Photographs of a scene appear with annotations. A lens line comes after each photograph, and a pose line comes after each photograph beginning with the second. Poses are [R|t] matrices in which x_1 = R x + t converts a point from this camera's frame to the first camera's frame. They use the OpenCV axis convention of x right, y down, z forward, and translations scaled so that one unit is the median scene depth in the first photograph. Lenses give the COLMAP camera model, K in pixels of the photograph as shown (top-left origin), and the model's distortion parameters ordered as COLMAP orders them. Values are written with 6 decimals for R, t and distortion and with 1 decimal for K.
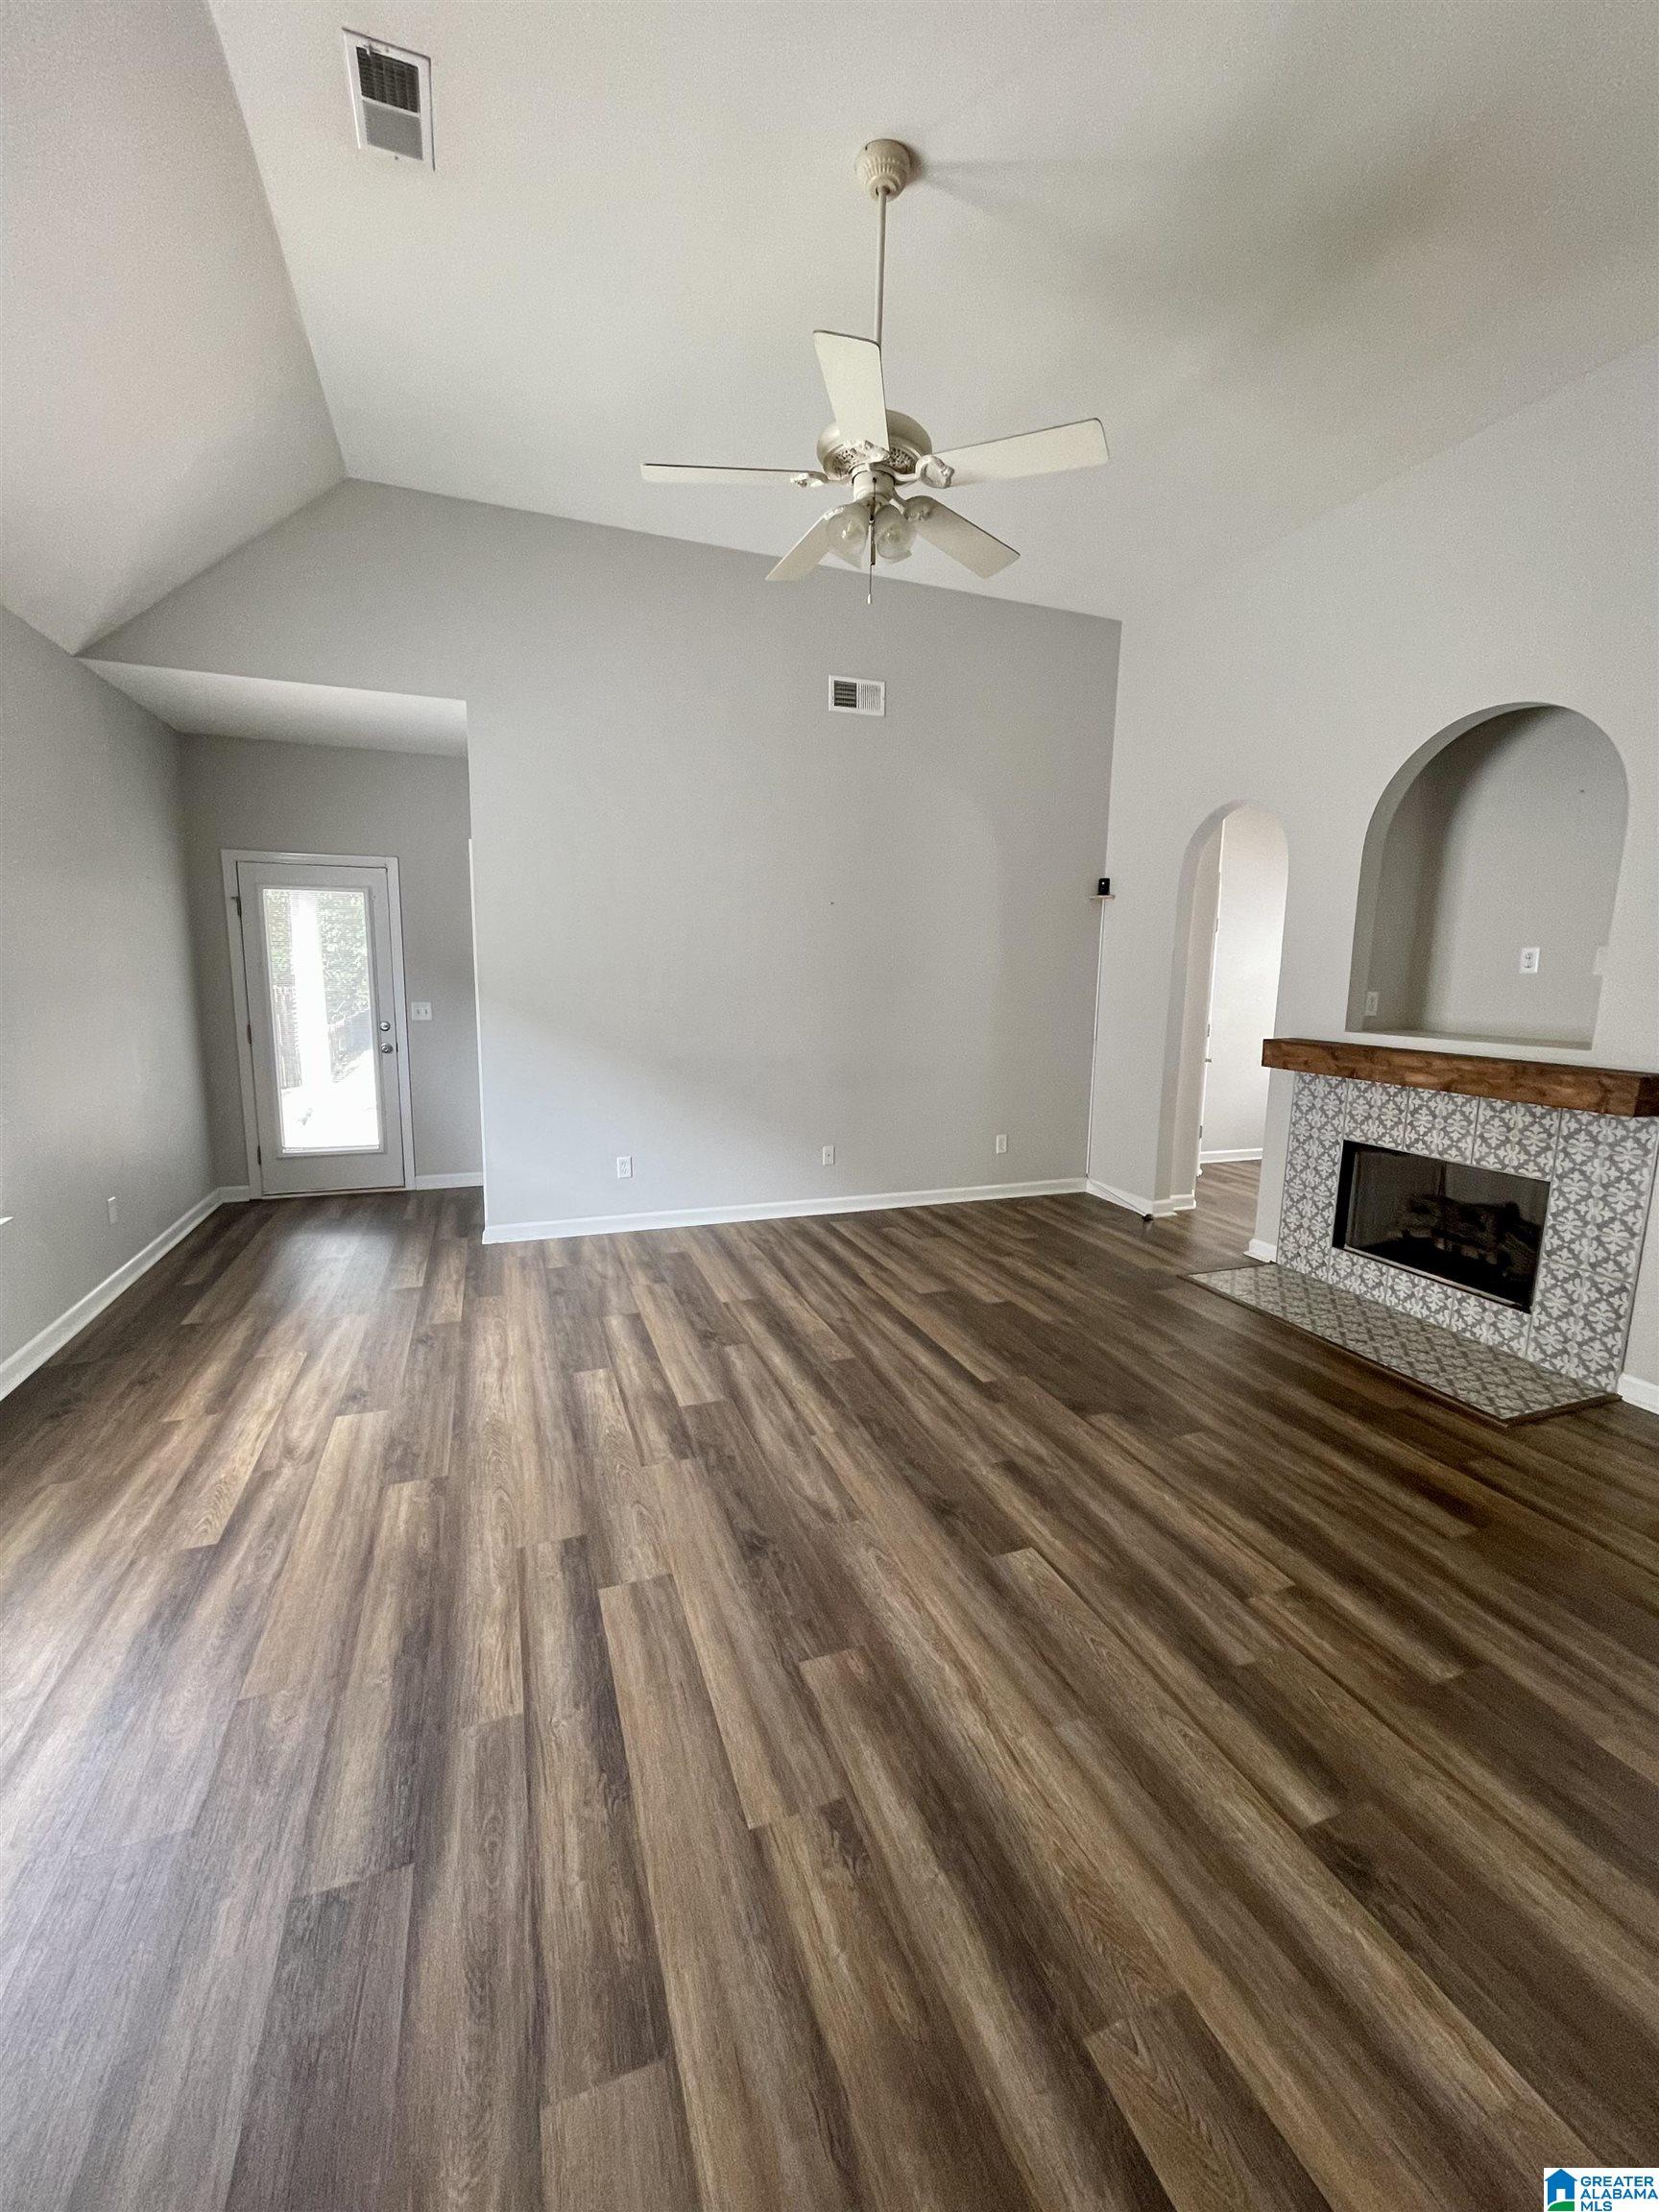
lens RADIAL K [[893.1, 0, 836.3], [0, 893.1, 1099.3], [0, 0, 1]] dist [-0.004518, 0.001991]
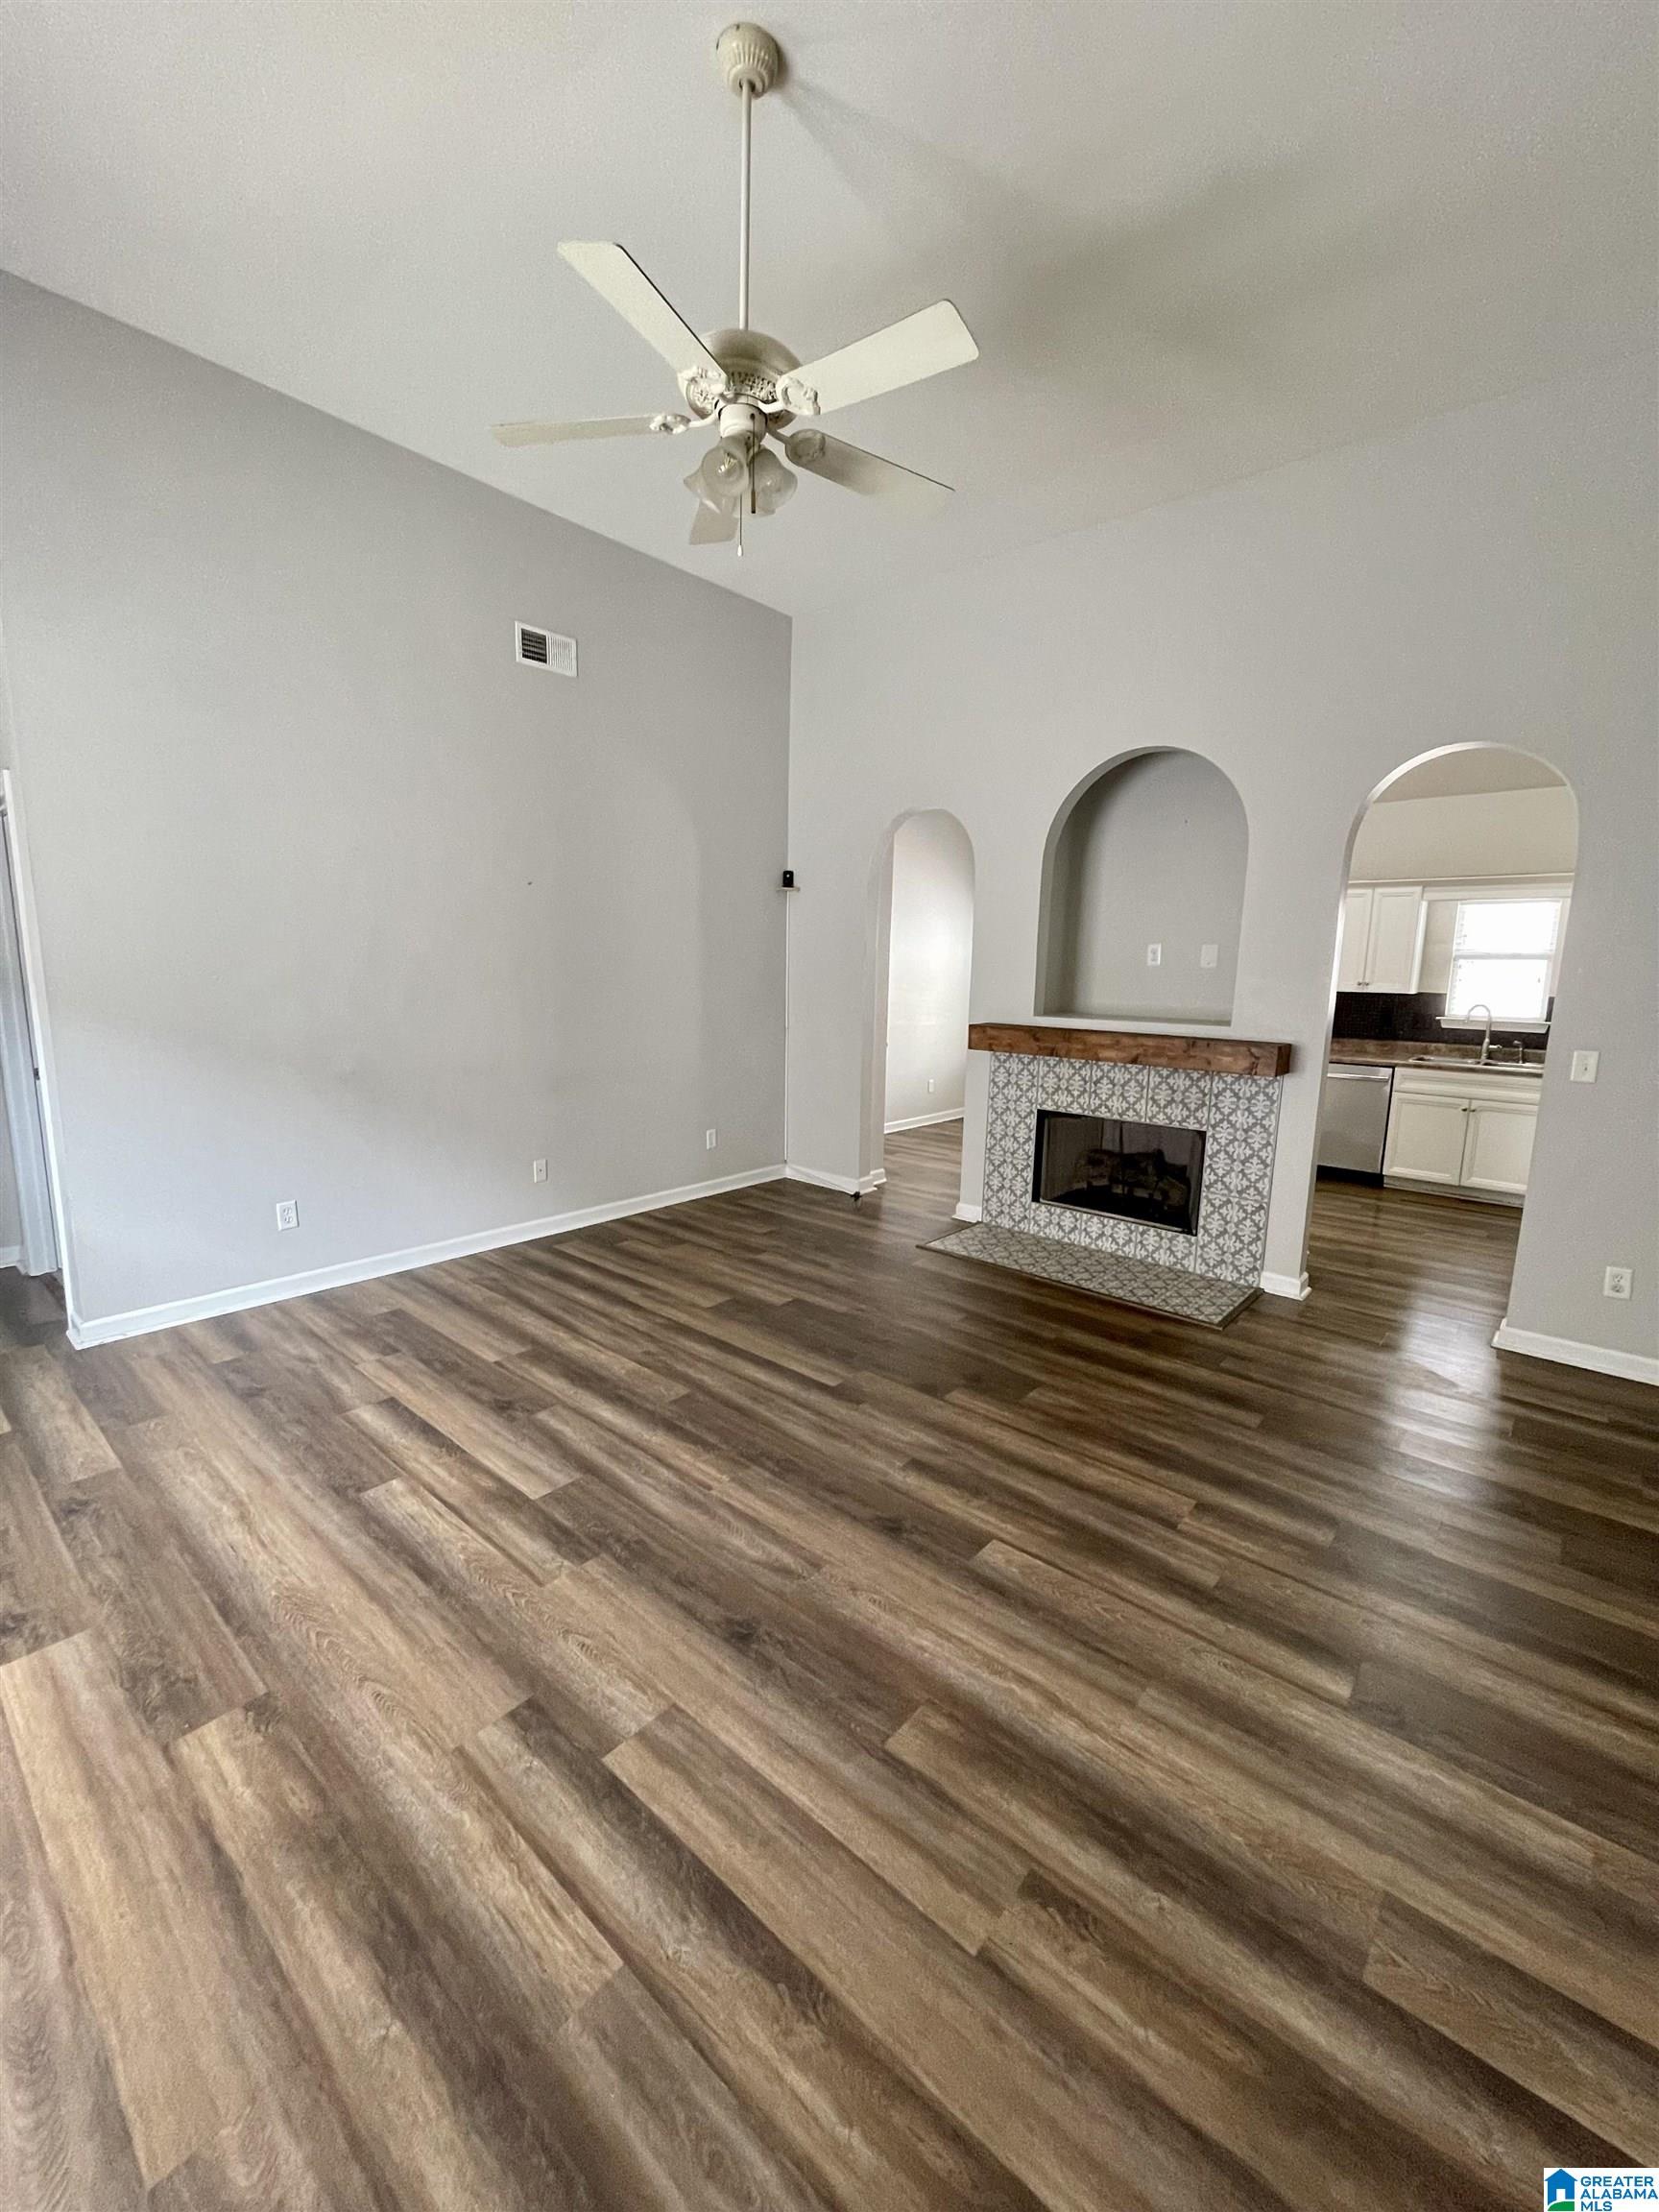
lens RADIAL K [[893.1, 0, 833.2], [0, 893.1, 1098.9], [0, 0, 1]] dist [-0.004518, 0.001991]
pose [[0.878941, -0.071893, 0.471481, -0.263061], [0.064571, 0.997409, 0.031714, -0.027478], [-0.472540, 0.002570, 0.881306, 0.132507]]
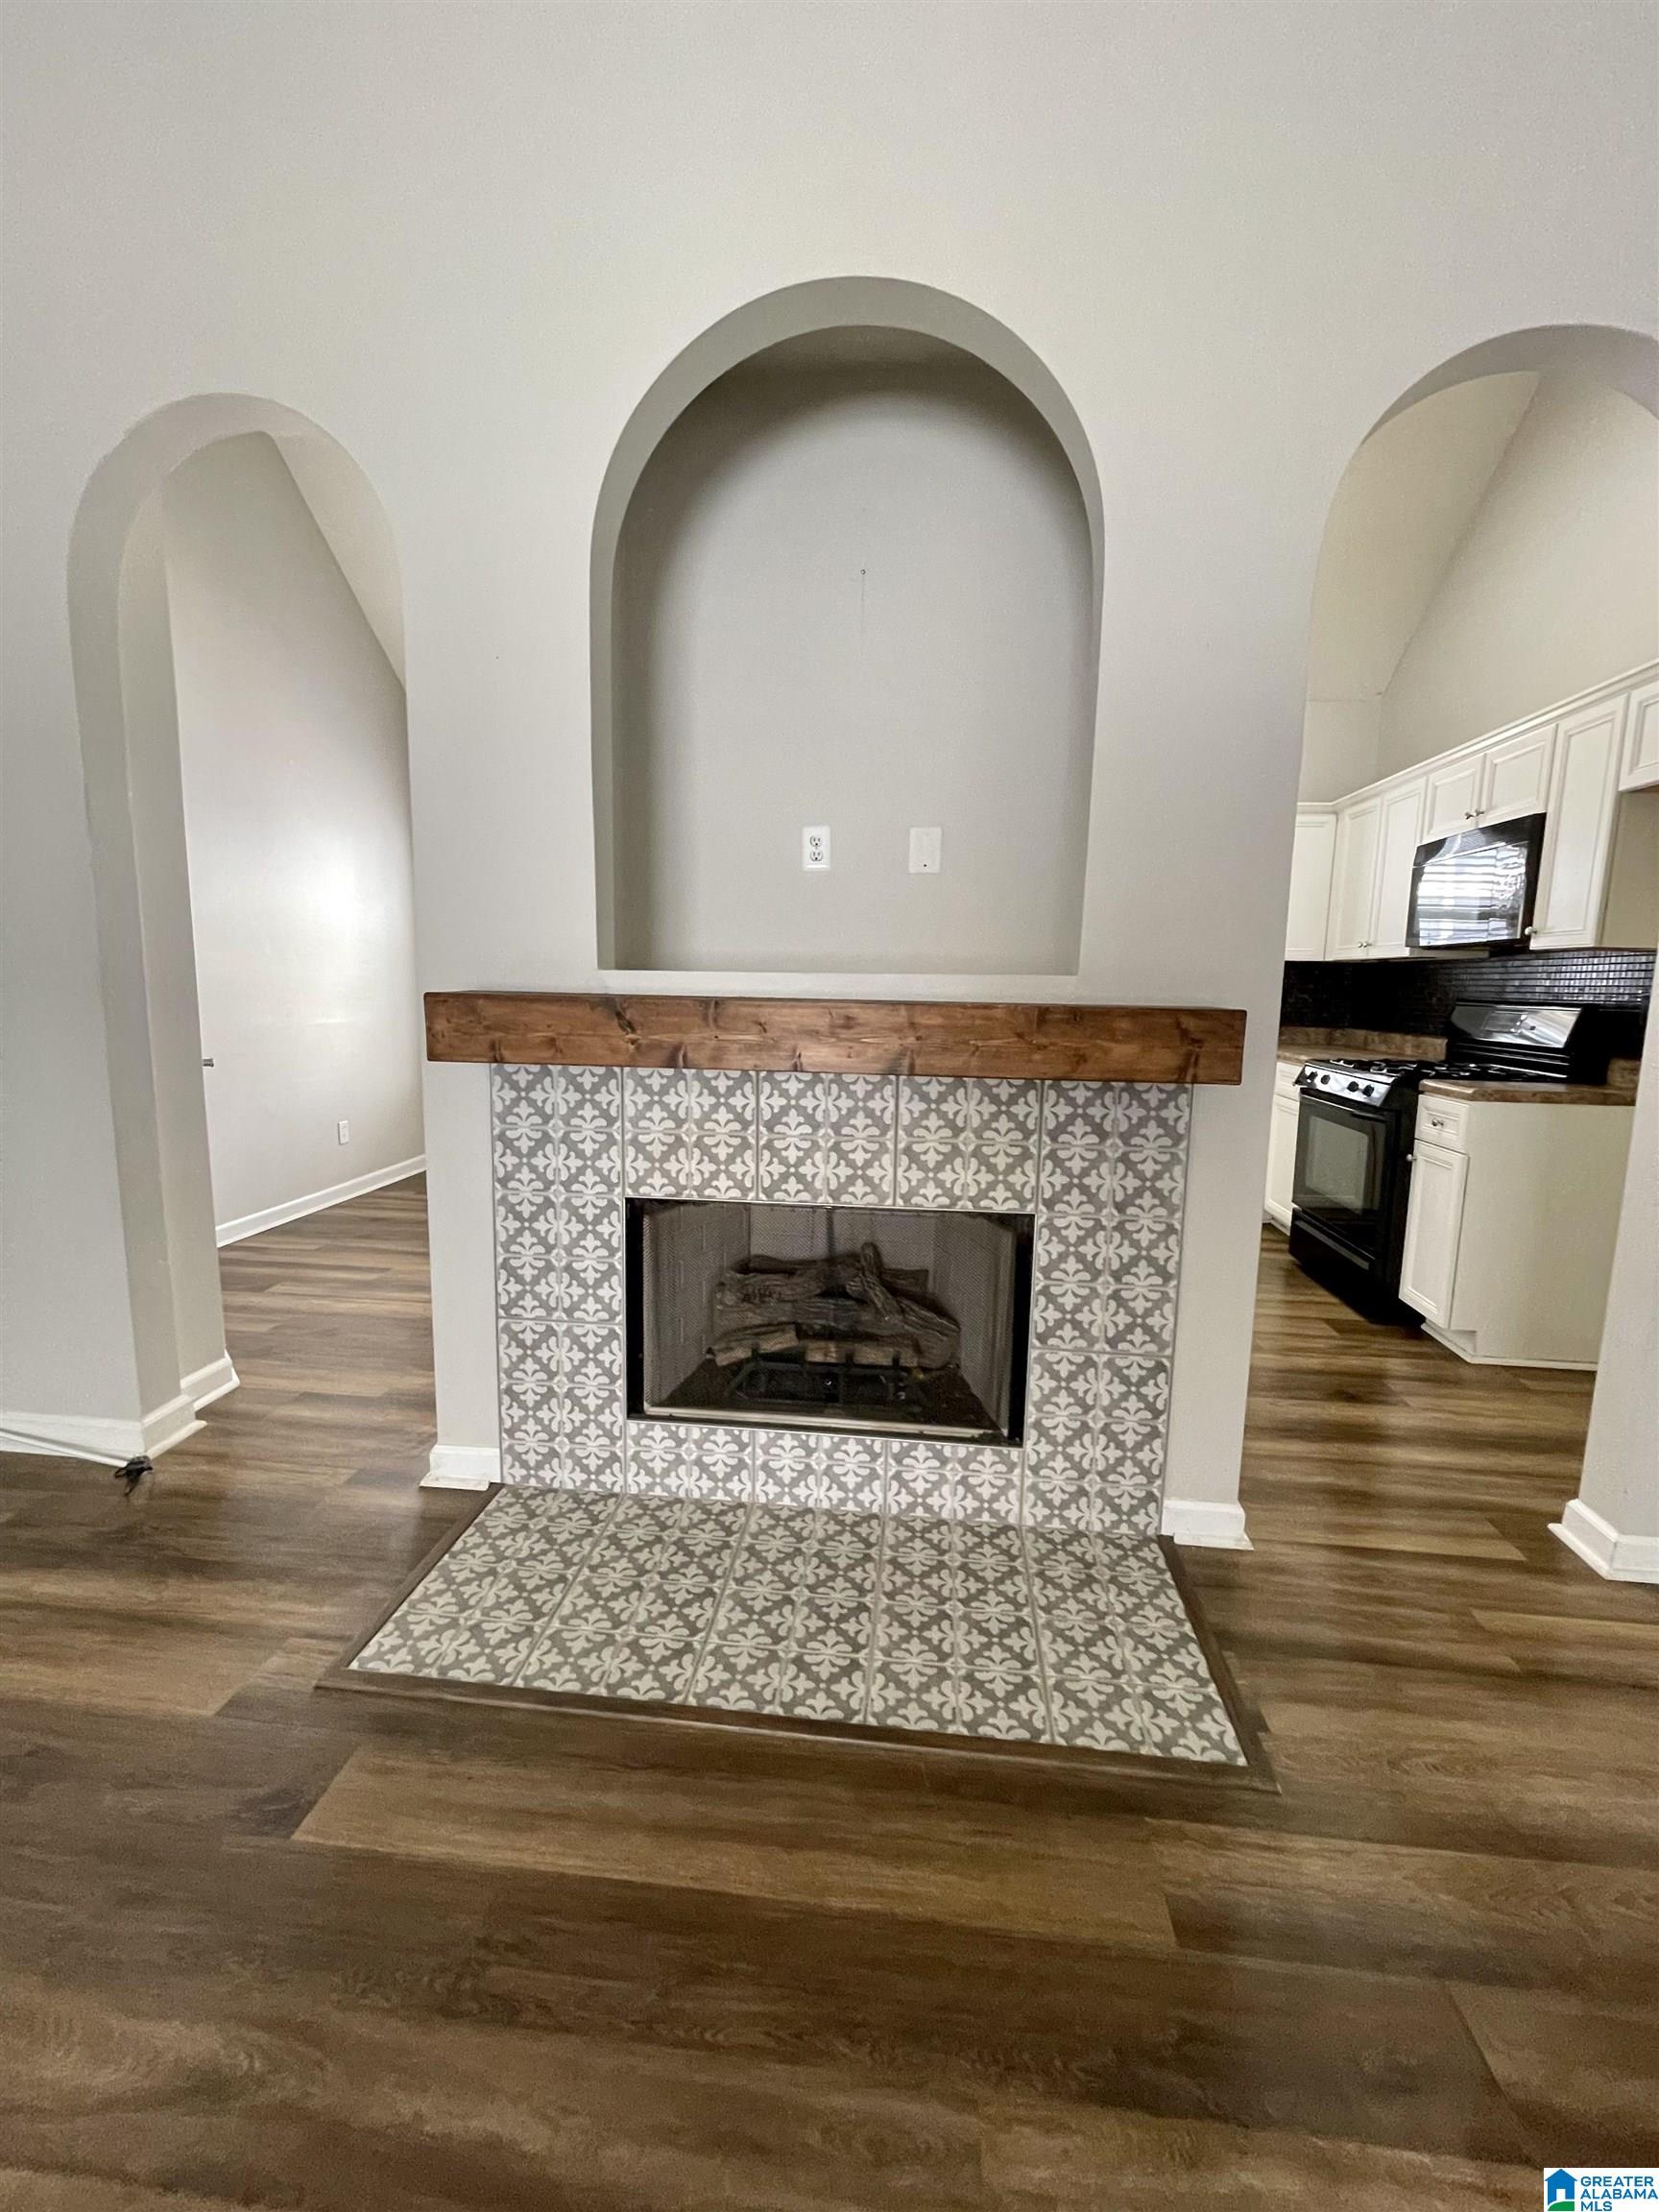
lens RADIAL K [[893.1, 0, 832.7], [0, 893.1, 1097.1], [0, 0, 1]] dist [-0.004518, 0.001991]
pose [[0.451450, -0.128088, 0.883055, 0.259146], [0.120990, 0.989291, 0.081643, -0.041983], [-0.884055, 0.069983, 0.462113, 0.854602]]
